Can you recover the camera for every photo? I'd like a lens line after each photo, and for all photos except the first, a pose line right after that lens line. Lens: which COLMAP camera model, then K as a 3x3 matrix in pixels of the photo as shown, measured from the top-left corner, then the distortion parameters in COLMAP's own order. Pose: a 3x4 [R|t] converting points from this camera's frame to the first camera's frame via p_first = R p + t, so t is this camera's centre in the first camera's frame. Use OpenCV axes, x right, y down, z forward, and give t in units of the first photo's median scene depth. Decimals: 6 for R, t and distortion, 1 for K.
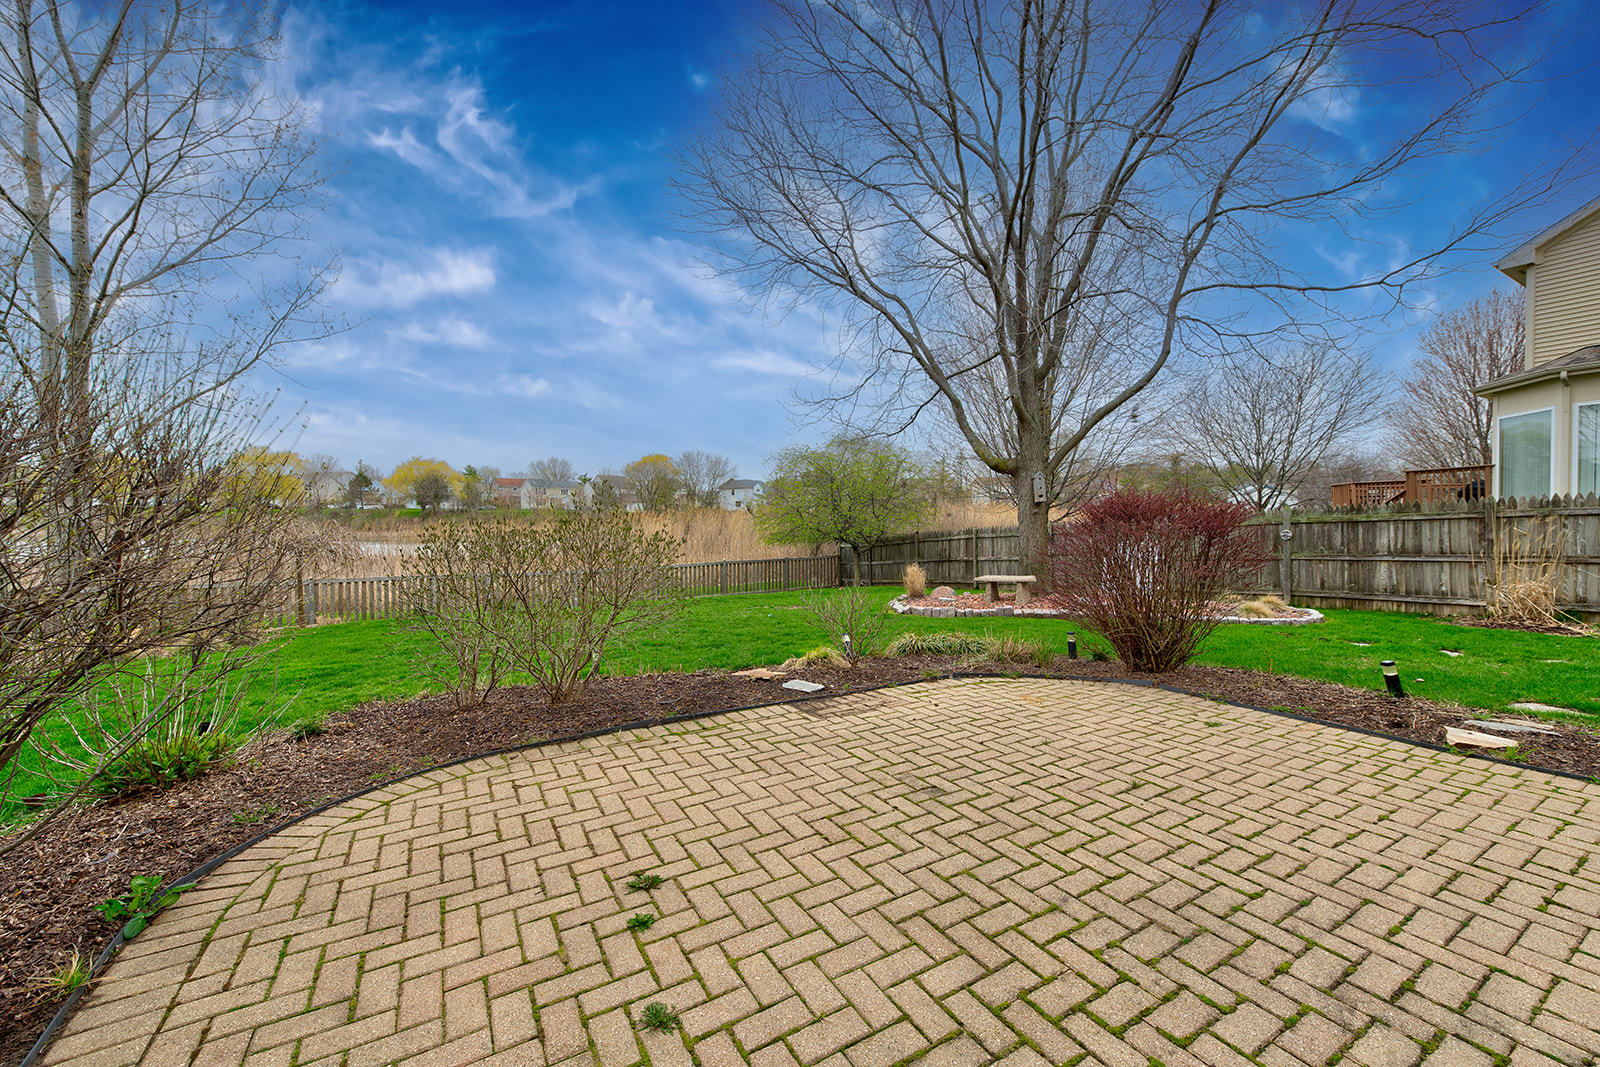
lens RADIAL K [[626.4, 0, 798.9], [0, 626.4, 534.6], [0, 0, 1]] dist [0.006575, -0.001848]
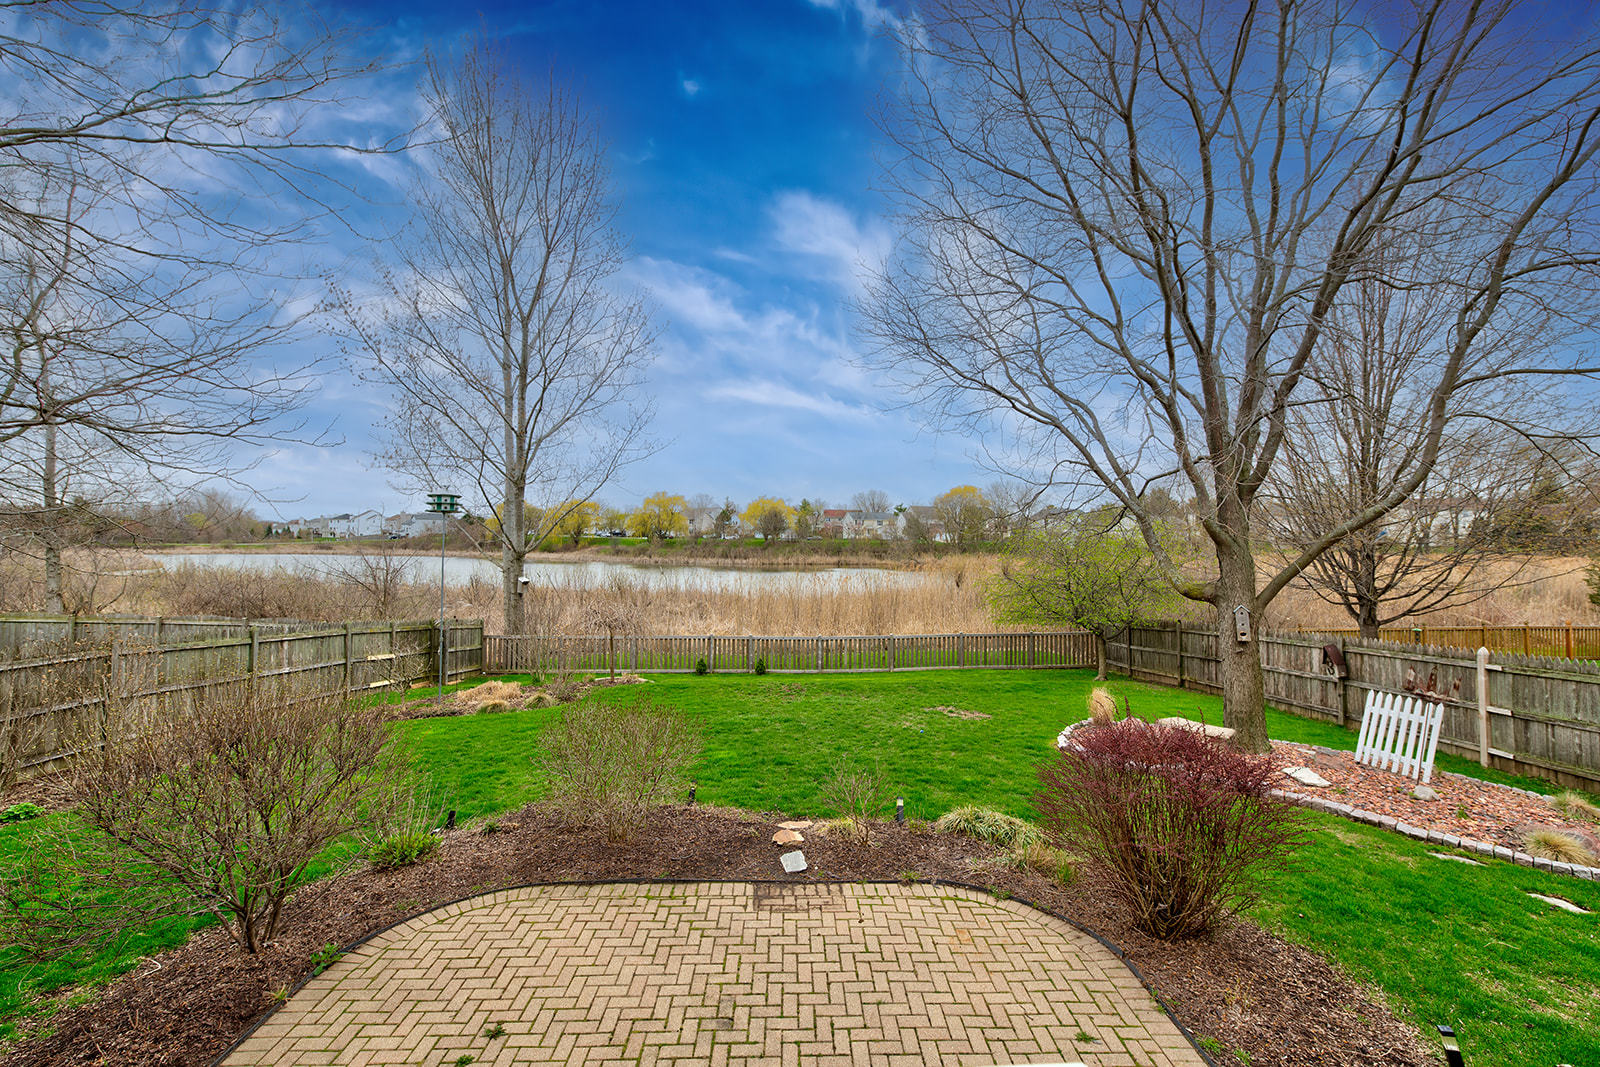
lens RADIAL K [[626.4, 0, 796.6], [0, 626.4, 534.2], [0, 0, 1]] dist [0.006575, -0.001848]
pose [[0.873705, -0.000029, -0.486456, 0.153375], [-0.017255, 0.999369, -0.031050, -0.089784], [0.486150, 0.035522, 0.873153, -0.017810]]
